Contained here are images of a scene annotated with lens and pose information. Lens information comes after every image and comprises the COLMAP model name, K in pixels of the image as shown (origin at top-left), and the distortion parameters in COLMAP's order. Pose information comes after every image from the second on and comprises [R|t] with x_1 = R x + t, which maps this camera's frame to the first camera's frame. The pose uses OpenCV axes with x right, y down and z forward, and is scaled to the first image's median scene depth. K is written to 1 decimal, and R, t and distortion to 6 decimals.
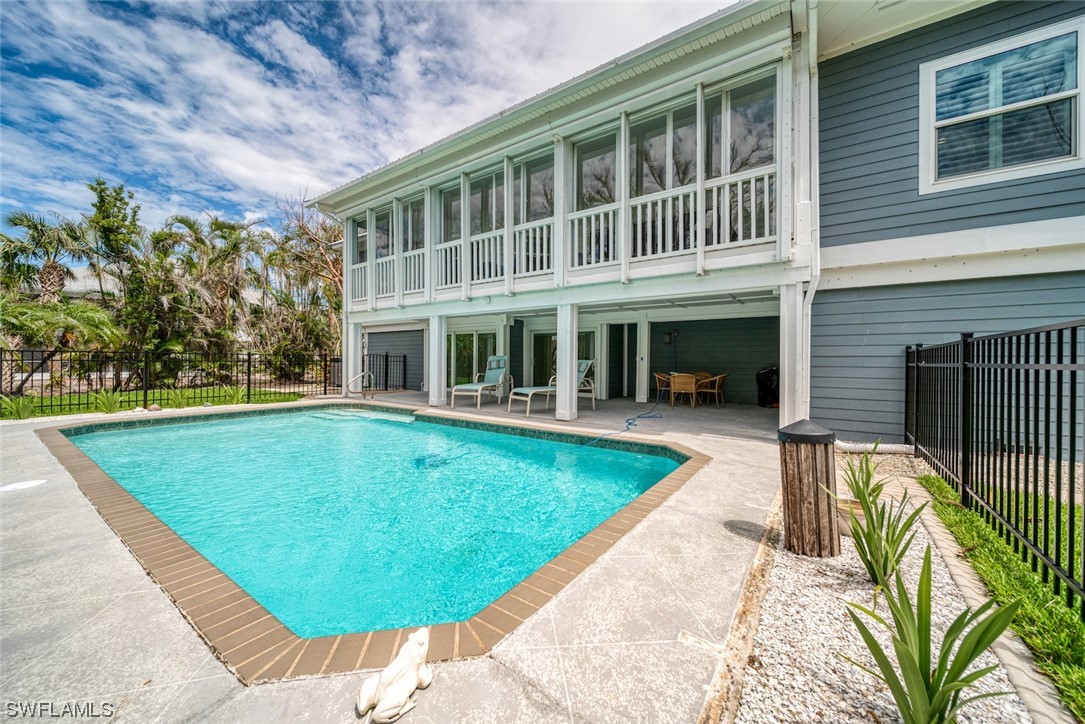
lens RADIAL K [[399.2, 0, 557.8], [0, 399.2, 362.8], [0, 0, 1]] dist [-0.000090, -0.000132]
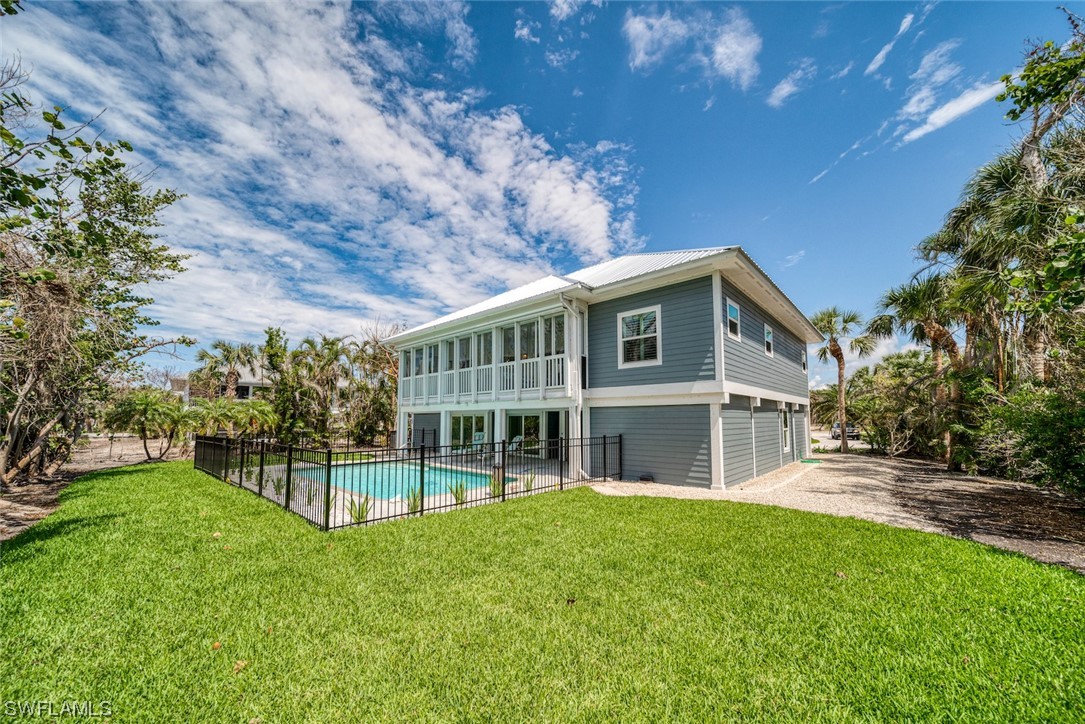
lens RADIAL K [[492.5, 0, 542.5], [0, 492.5, 337.4], [0, 0, 1]] dist [0.001155, 0.000095]
pose [[0.973956, -0.053936, -0.220227, 0.444273], [0.020828, 0.988470, -0.149975, -0.072236], [0.225777, 0.141482, 0.963850, -0.756102]]
